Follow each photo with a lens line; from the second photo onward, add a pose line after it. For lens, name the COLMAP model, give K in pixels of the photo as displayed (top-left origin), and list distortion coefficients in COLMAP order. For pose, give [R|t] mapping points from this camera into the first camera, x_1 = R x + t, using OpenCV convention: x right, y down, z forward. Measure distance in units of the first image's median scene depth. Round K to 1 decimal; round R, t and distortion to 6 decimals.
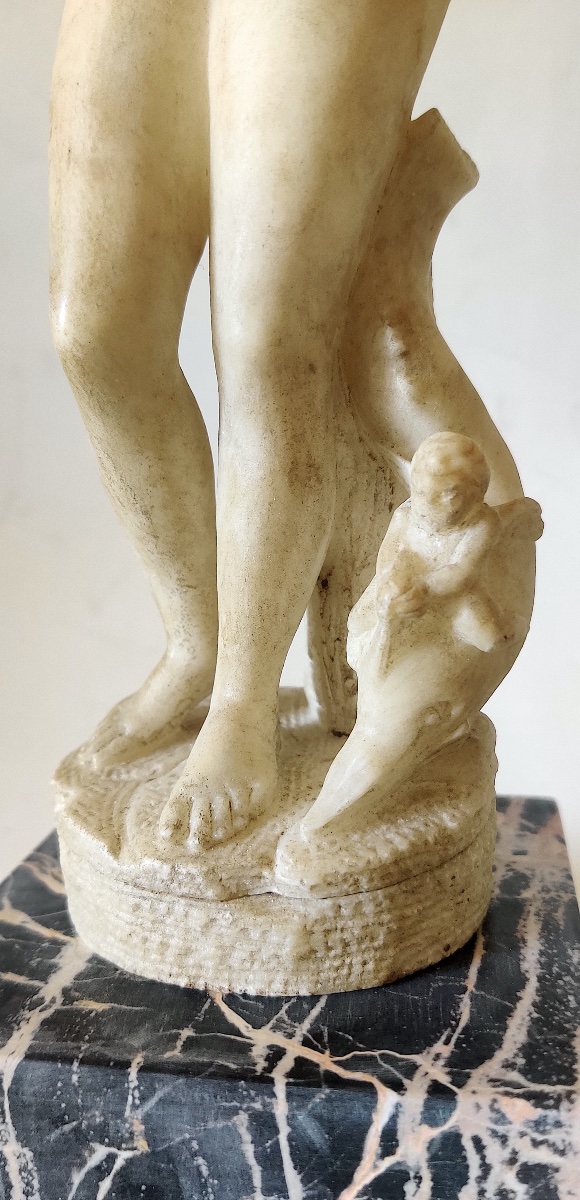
lens RADIAL K [[931.4, 0, 294.2], [0, 931.4, 626.1], [0, 0, 1]] dist [-0.025093, -0.017694]
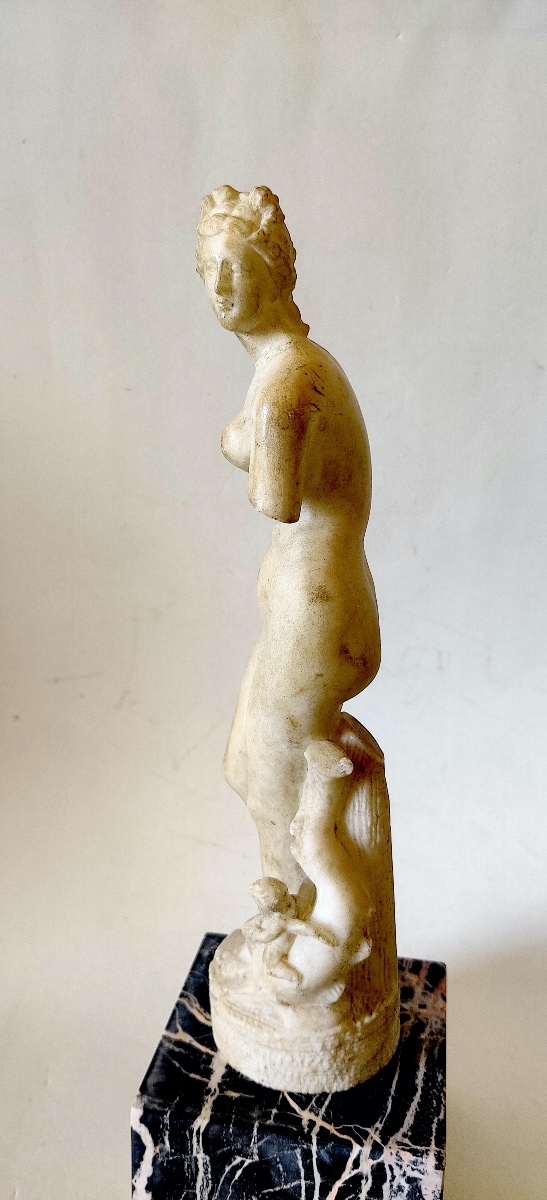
lens RADIAL K [[883.3, 0, 261.2], [0, 883.3, 600.0], [0, 0, 1]] dist [-0.000003, 0.007141]
pose [[0.998899, 0.046877, -0.001636, -0.207917], [-0.046693, 0.997089, 0.060275, -1.029624], [0.004457, -0.060133, 0.998180, -1.228514]]
